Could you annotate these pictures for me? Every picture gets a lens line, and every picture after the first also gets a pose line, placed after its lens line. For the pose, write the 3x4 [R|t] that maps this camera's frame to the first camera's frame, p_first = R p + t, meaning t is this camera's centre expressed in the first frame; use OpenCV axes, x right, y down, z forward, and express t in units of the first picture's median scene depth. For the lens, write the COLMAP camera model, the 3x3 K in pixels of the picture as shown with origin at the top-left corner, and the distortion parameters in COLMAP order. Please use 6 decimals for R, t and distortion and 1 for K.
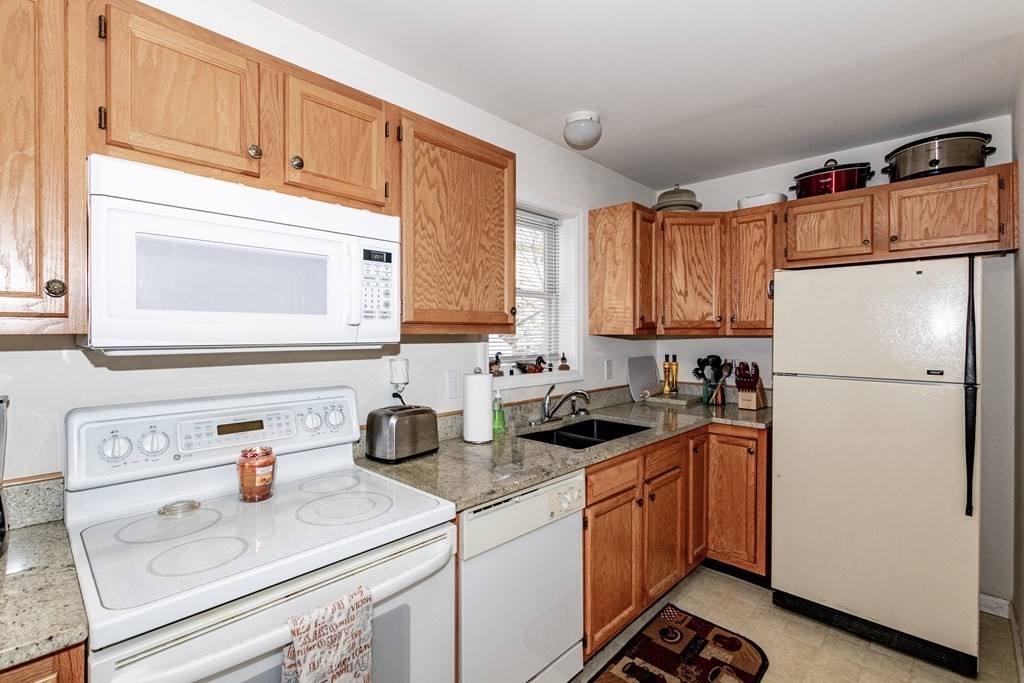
lens RADIAL K [[484.3, 0, 498.1], [0, 484.3, 334.2], [0, 0, 1]] dist [0.009586, -0.001332]
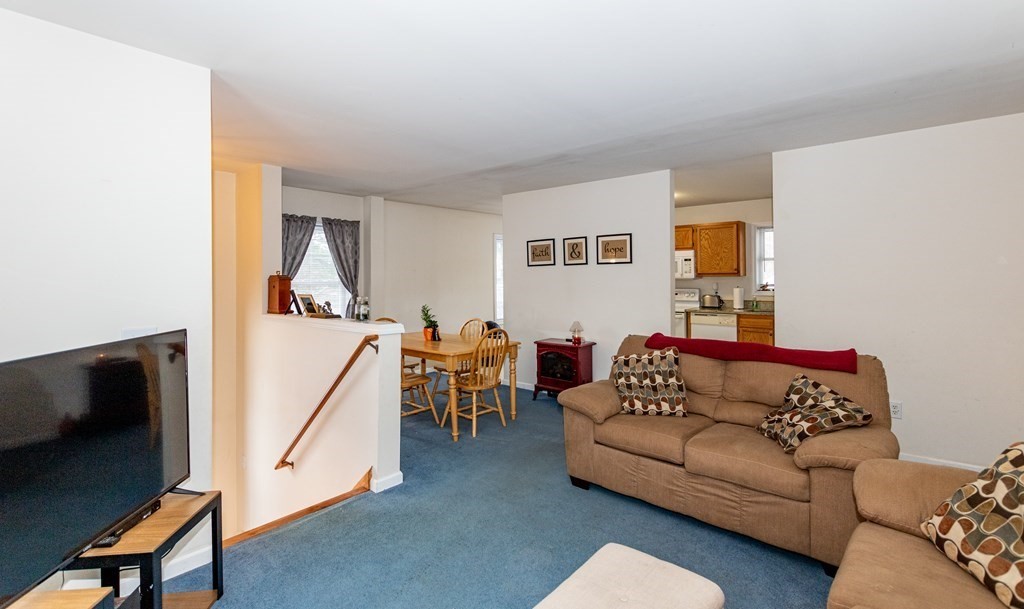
lens RADIAL K [[469.3, 0, 524.1], [0, 469.3, 273.3], [0, 0, 1]] dist [0.011441, -0.004859]
pose [[0.071378, -0.007882, -0.997418, 3.117940], [0.009168, 0.999932, -0.007246, -0.008602], [0.997407, -0.008627, 0.071446, -0.682978]]
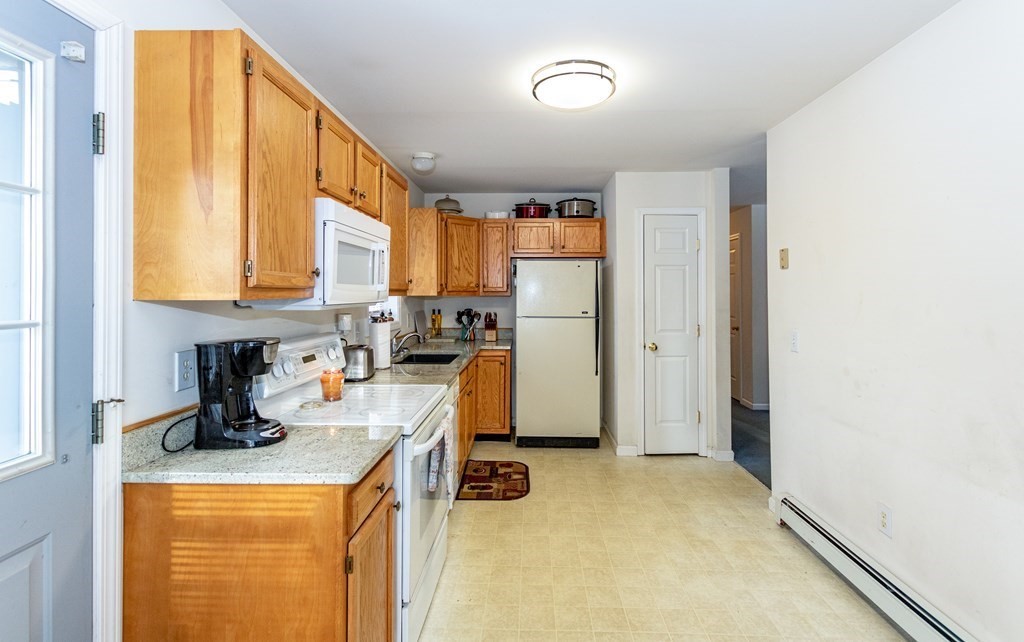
lens RADIAL K [[498.9, 0, 500.8], [0, 498.9, 289.4], [0, 0, 1]] dist [0.009753, -0.002663]
pose [[0.757071, 0.003292, 0.653325, -0.787116], [0.002736, 0.999963, -0.008209, -0.007096], [-0.653327, 0.008003, 0.757033, -0.412577]]
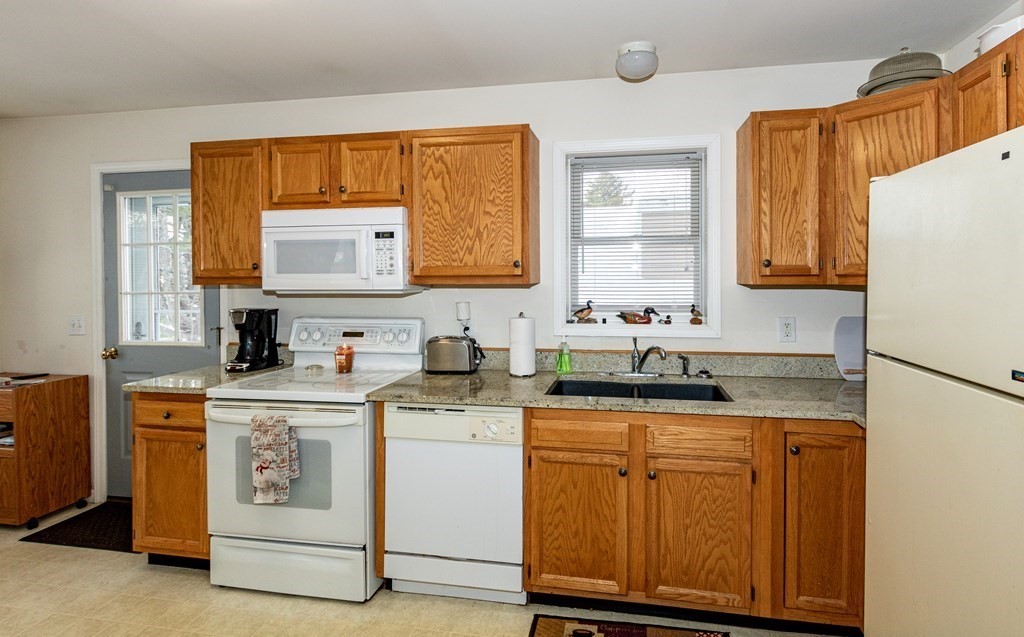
lens RADIAL K [[498.9, 0, 544.0], [0, 498.9, 281.7], [0, 0, 1]] dist [0.009753, -0.002663]
pose [[0.561088, 0.002664, -0.827752, 1.024766], [0.003113, 0.999981, 0.005329, -0.011798], [0.827750, -0.005567, 0.561069, 0.380986]]
